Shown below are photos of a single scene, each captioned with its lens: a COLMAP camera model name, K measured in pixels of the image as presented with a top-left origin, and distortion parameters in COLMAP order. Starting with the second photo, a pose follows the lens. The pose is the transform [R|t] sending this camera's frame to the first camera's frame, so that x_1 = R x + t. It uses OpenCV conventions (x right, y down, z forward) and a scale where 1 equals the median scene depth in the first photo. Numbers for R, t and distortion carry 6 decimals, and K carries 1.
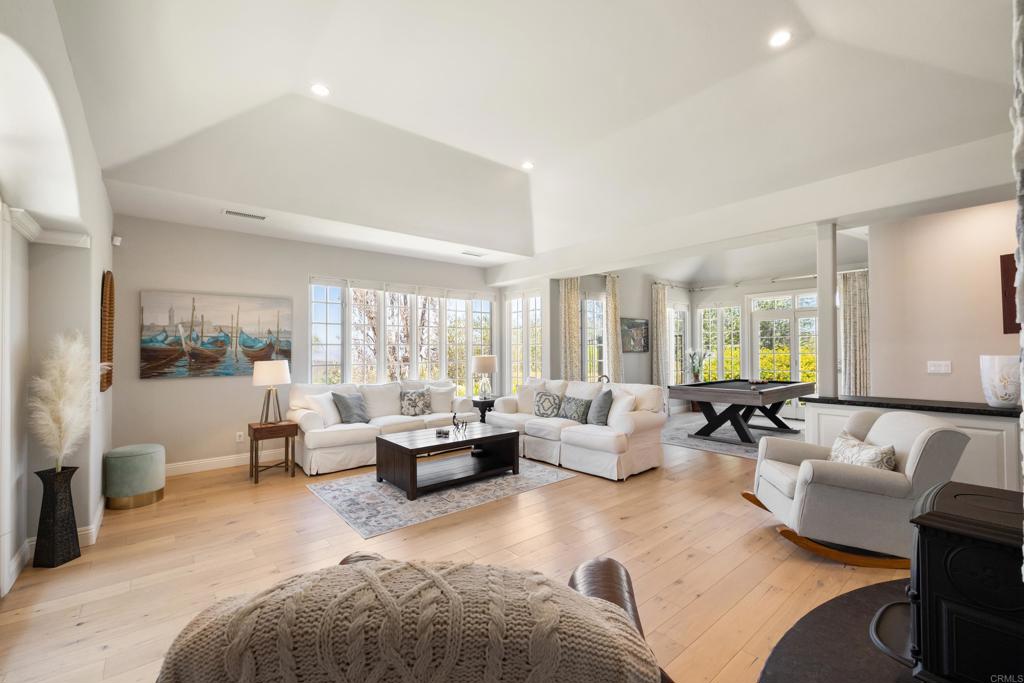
lens RADIAL K [[426.8, 0, 512.0], [0, 426.8, 341.5], [0, 0, 1]] dist [0.003882, 0.000195]
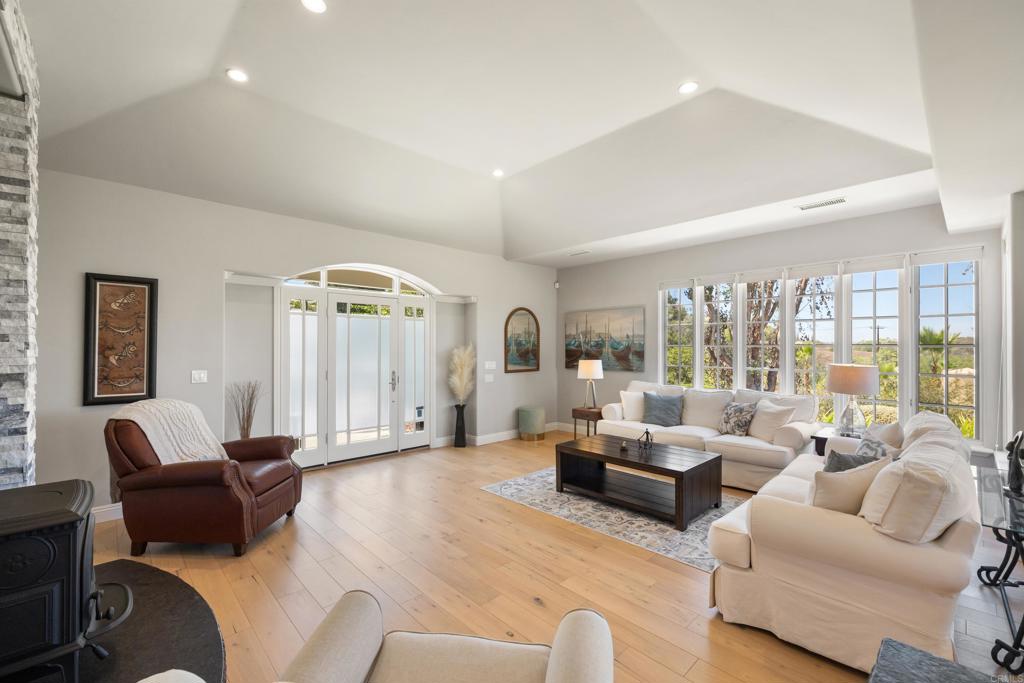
lens RADIAL K [[426.8, 0, 512.0], [0, 426.8, 341.5], [0, 0, 1]] dist [0.003882, 0.000195]
pose [[0.064209, -0.006613, -0.997915, 0.726440], [0.022874, 0.999725, -0.005153, -0.010114], [0.997674, -0.022496, 0.064343, 0.692414]]
